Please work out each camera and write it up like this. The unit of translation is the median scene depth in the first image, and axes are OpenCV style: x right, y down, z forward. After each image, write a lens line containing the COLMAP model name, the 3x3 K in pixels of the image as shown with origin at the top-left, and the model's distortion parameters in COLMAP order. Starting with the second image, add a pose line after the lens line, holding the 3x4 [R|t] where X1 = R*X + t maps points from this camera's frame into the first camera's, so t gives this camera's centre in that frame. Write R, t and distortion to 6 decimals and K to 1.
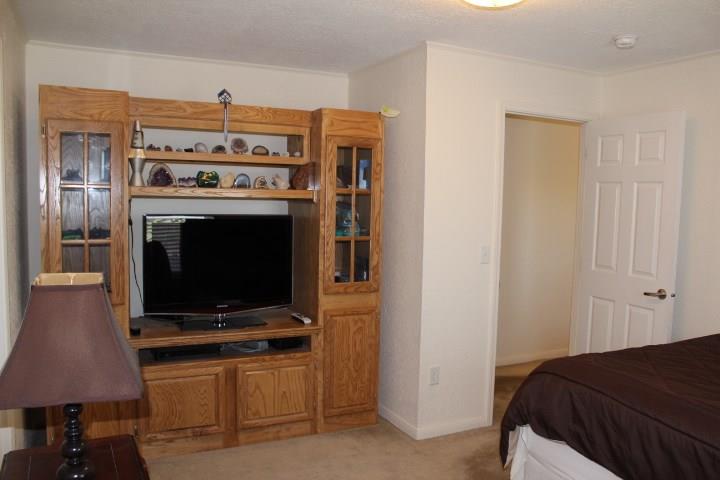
lens RADIAL K [[597.1, 0, 360.2], [0, 597.1, 242.2], [0, 0, 1]] dist [-0.145560, 0.110329]
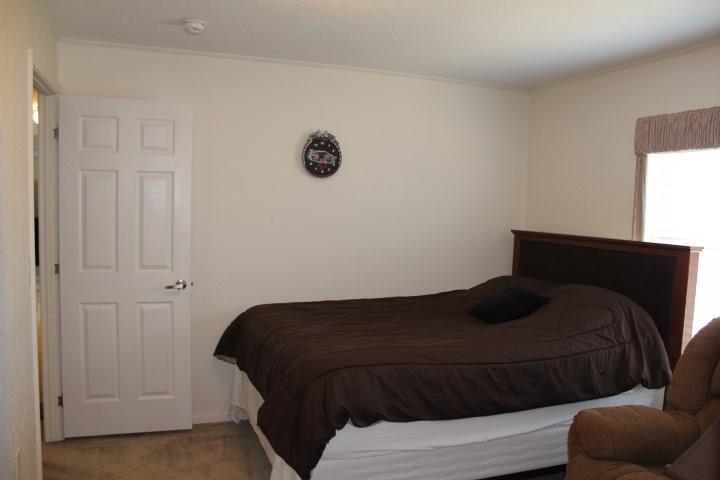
lens RADIAL K [[597.1, 0, 359.6], [0, 597.1, 239.5], [0, 0, 1]] dist [-0.145560, 0.110329]
pose [[0.113251, -0.081338, 0.990231, -0.682138], [0.055966, 0.995583, 0.075377, -0.072663], [-0.991989, 0.046882, 0.117303, 0.864197]]
